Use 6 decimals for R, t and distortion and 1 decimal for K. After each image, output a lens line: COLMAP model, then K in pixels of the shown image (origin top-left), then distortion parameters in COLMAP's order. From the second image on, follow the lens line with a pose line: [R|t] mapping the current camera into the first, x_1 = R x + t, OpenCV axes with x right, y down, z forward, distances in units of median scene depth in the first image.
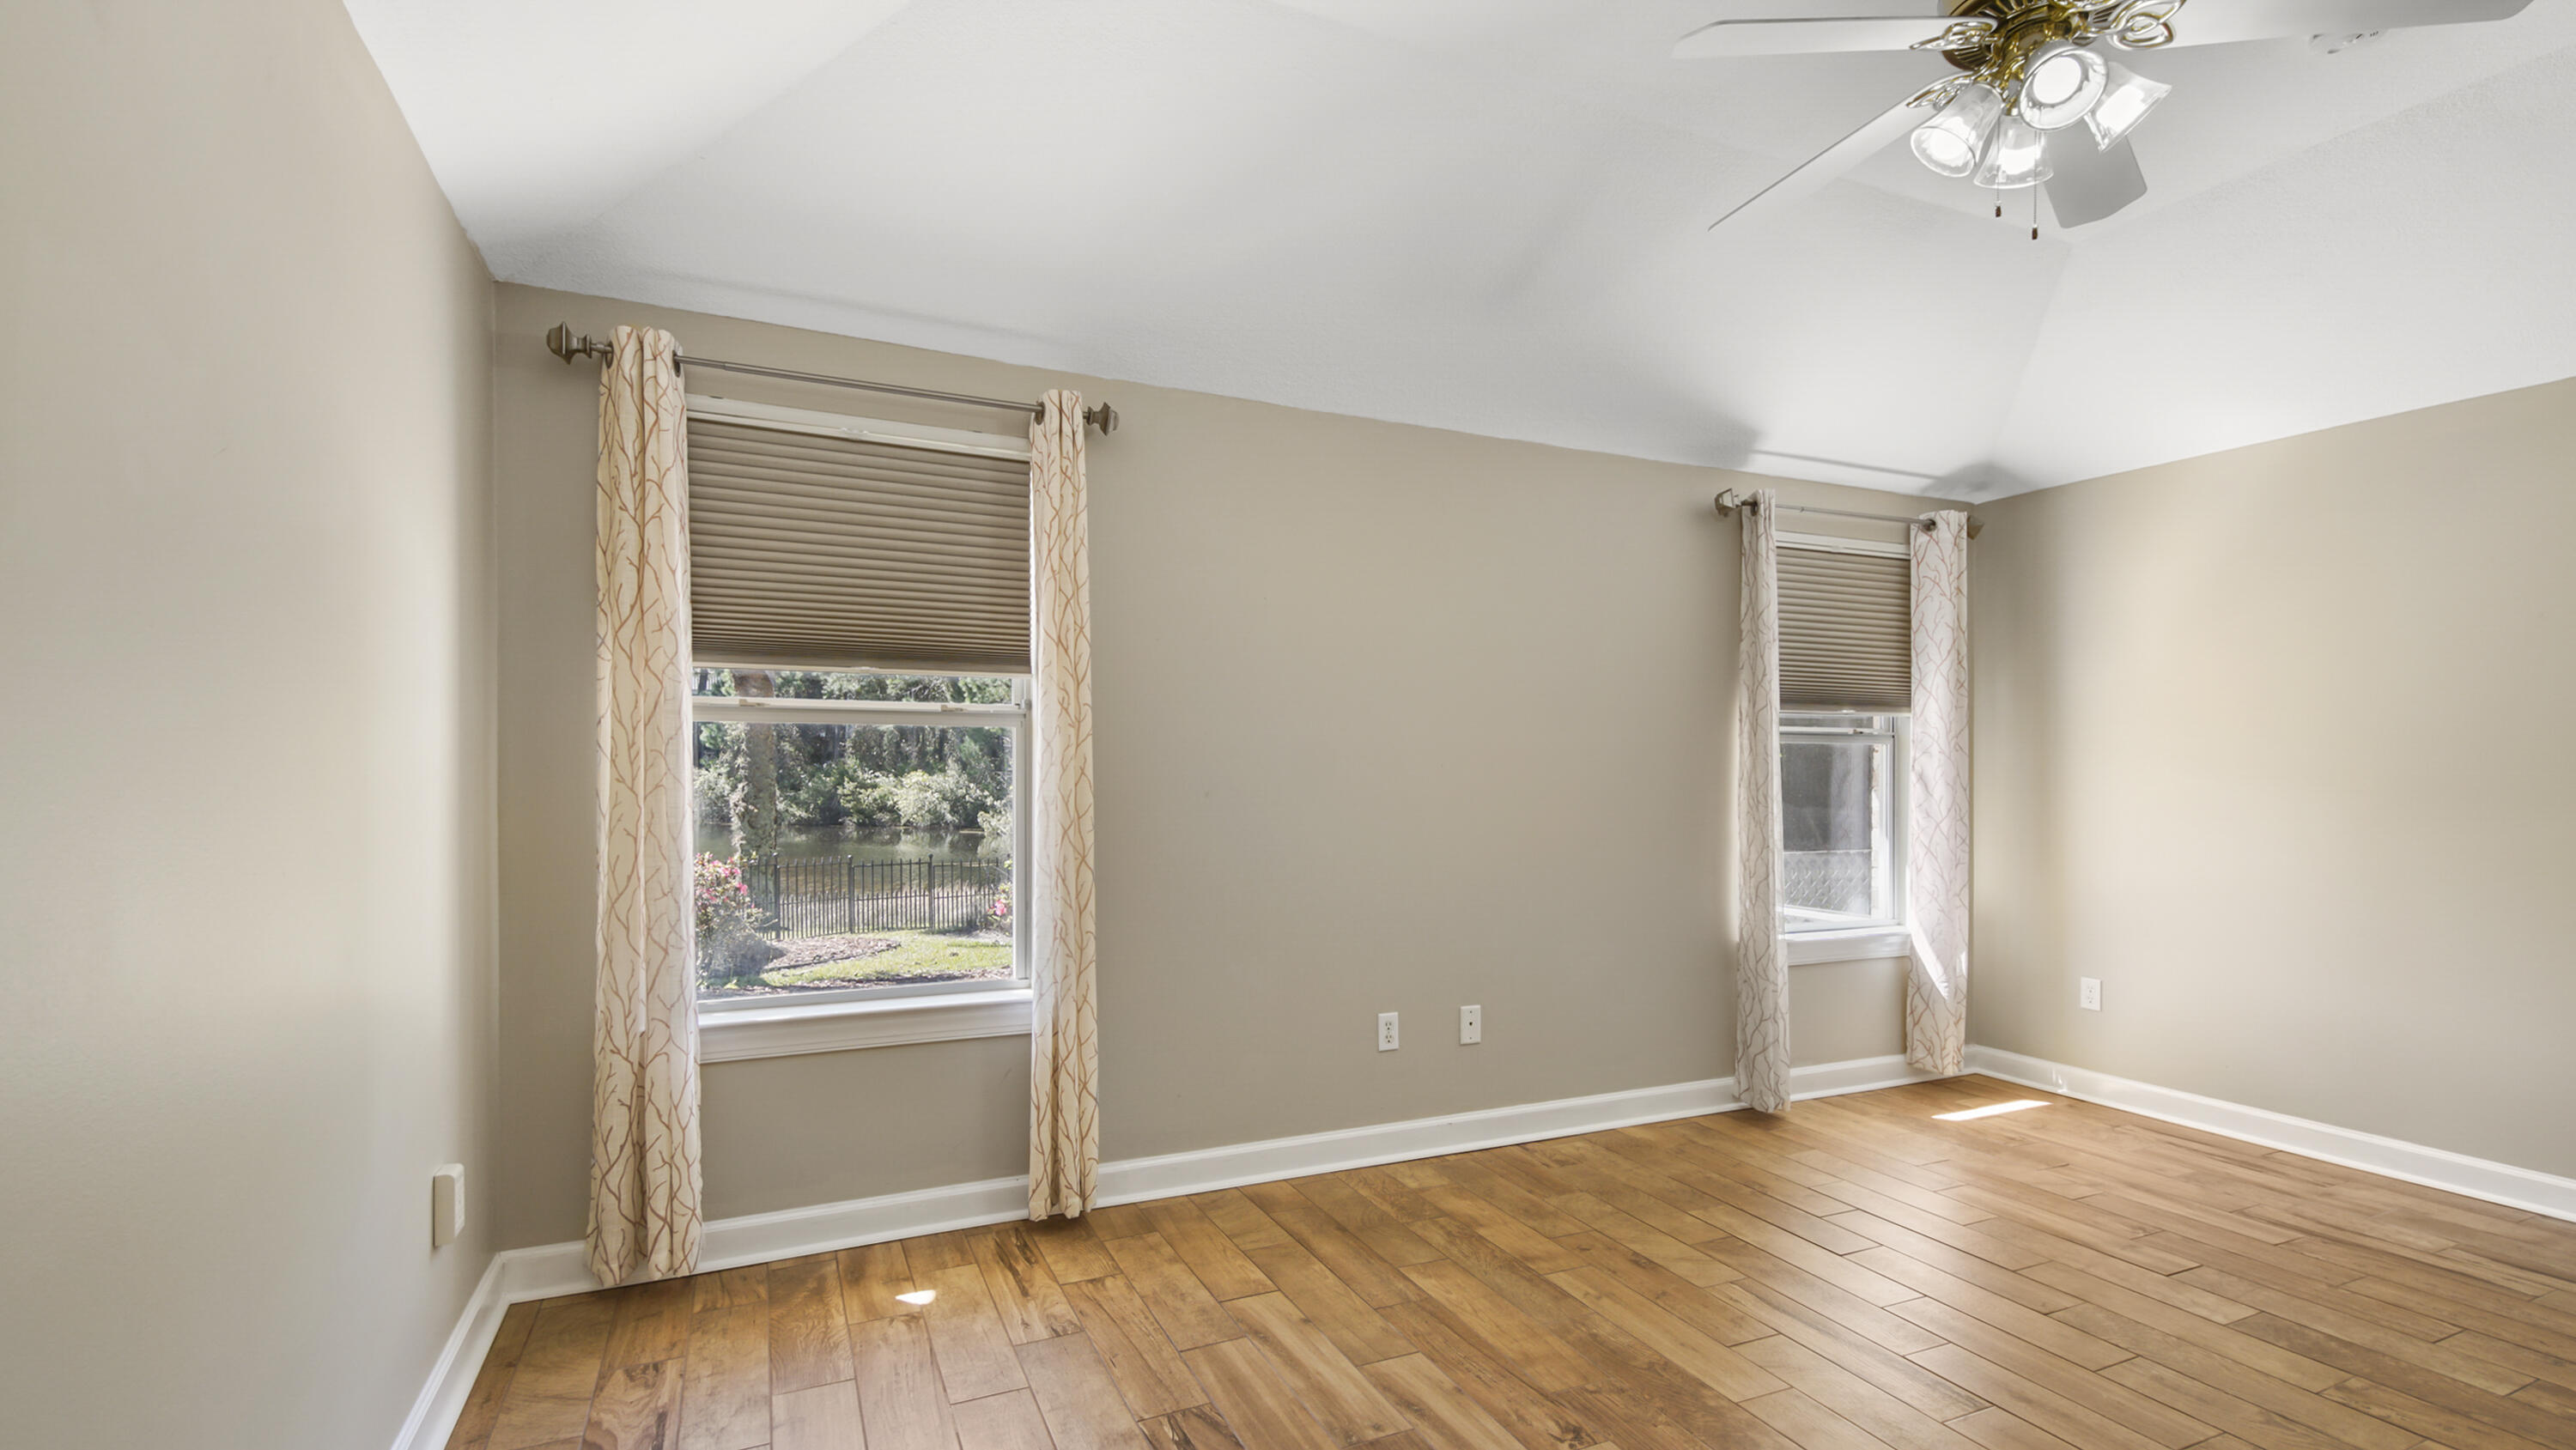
lens RADIAL K [[1143.3, 0, 1296.6], [0, 1143.3, 776.2], [0, 0, 1]] dist [0.026757, -0.012723]
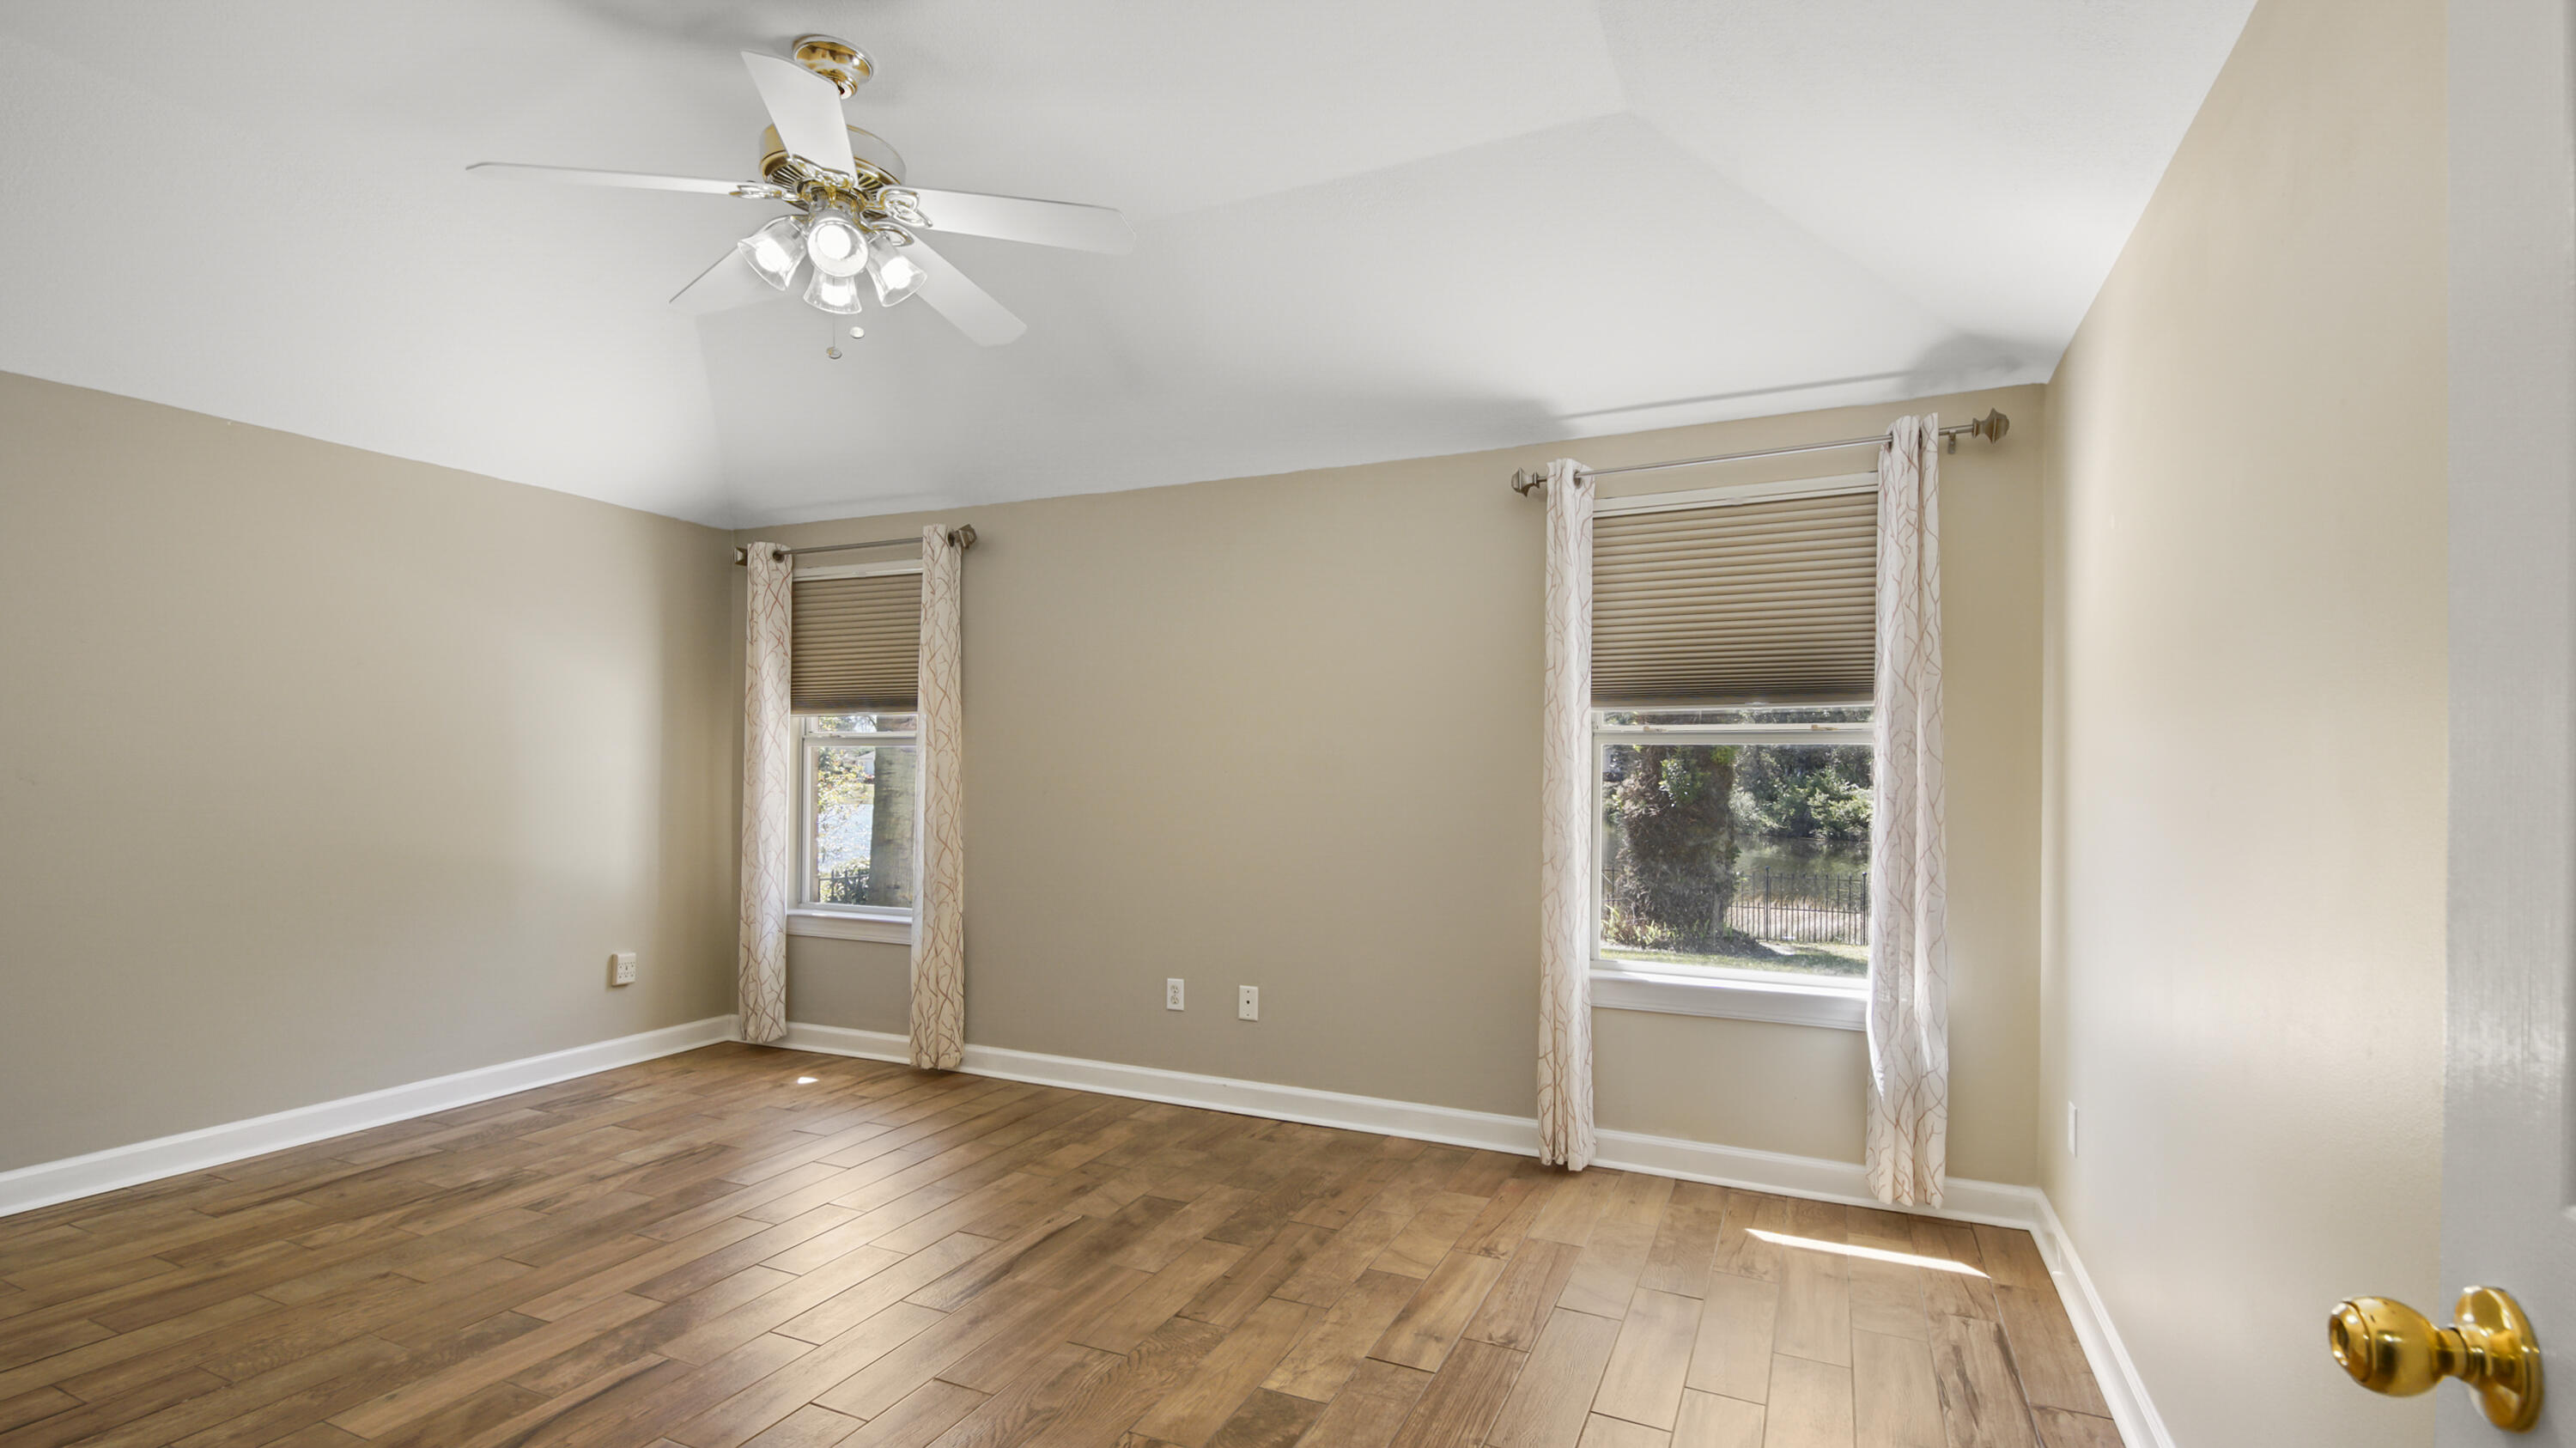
lens RADIAL K [[1178.2, 0, 1291.5], [0, 1178.2, 767.3], [0, 0, 1]] dist [0.019678, -0.007088]
pose [[0.650914, -0.003849, -0.759141, 1.212636], [-0.008982, 0.999878, -0.012772, 0.001570], [0.759098, 0.015132, 0.650800, 0.322072]]
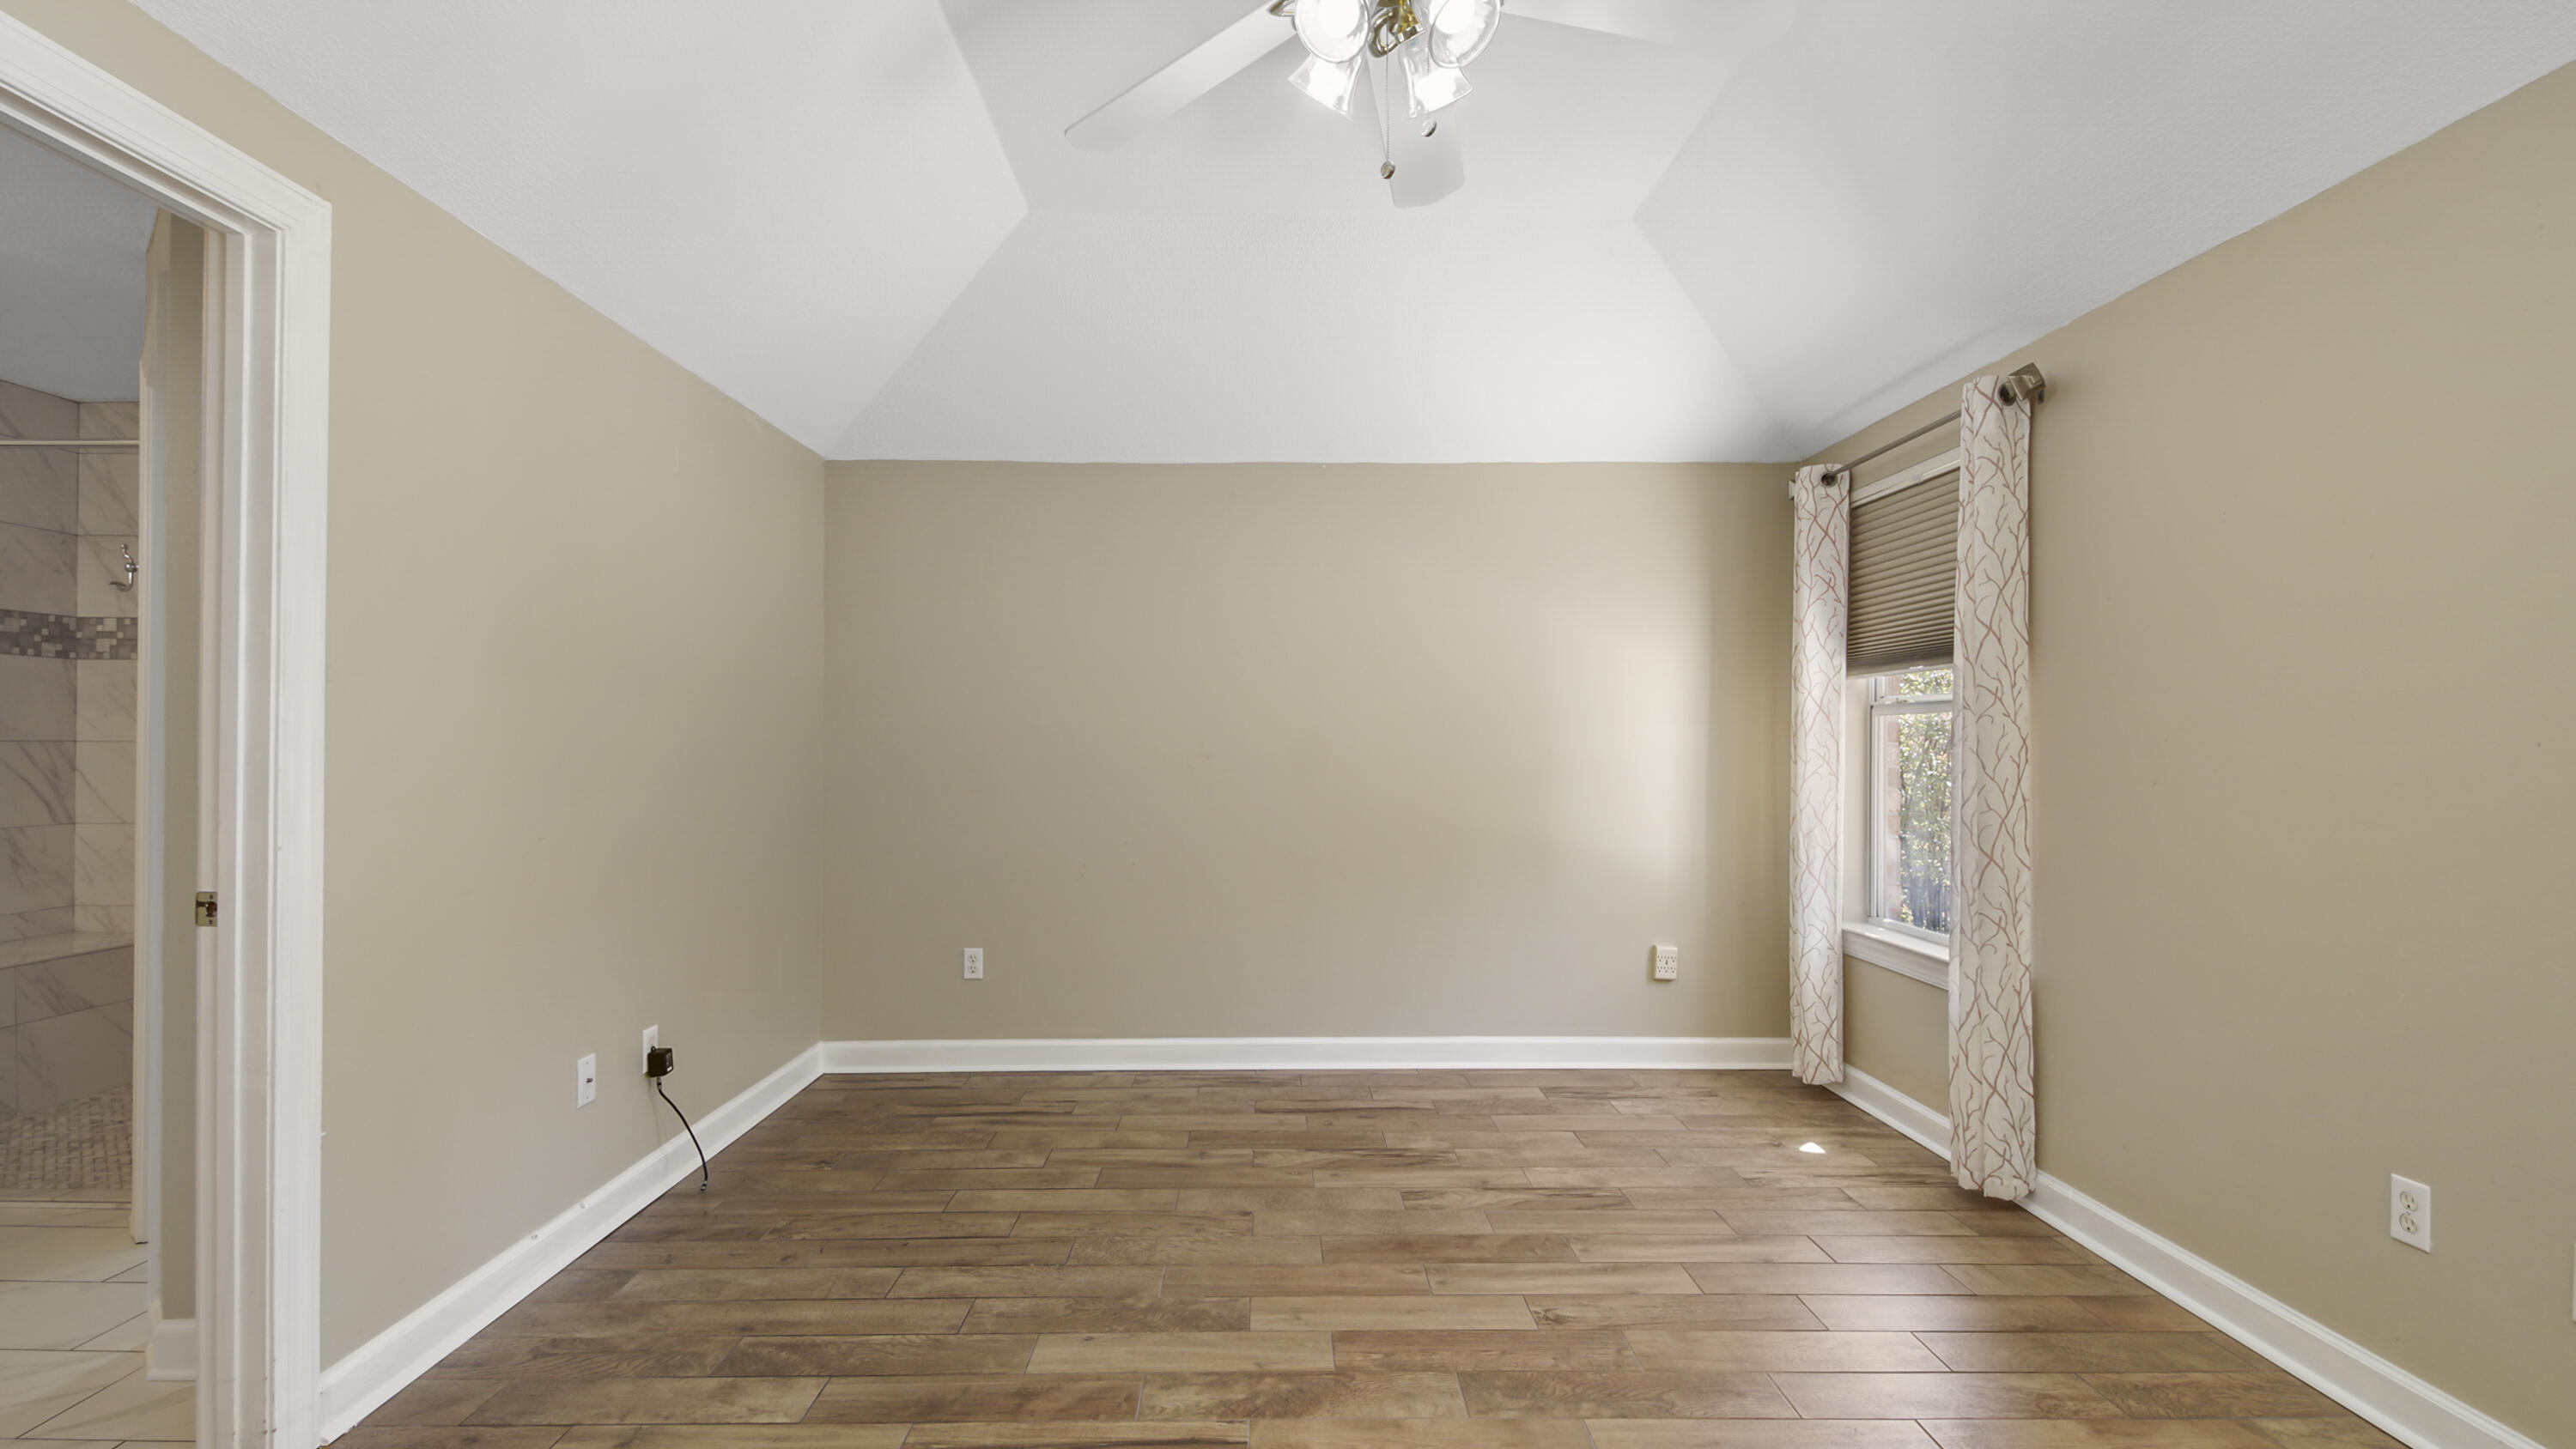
lens RADIAL K [[1143.3, 0, 1272.3], [0, 1143.3, 749.7], [0, 0, 1]] dist [0.026757, -0.012723]
pose [[-0.415847, -0.001321, -0.909434, 0.931033], [-0.008396, 0.999962, 0.002387, -0.003787], [0.909396, 0.008628, -0.415842, 0.802076]]
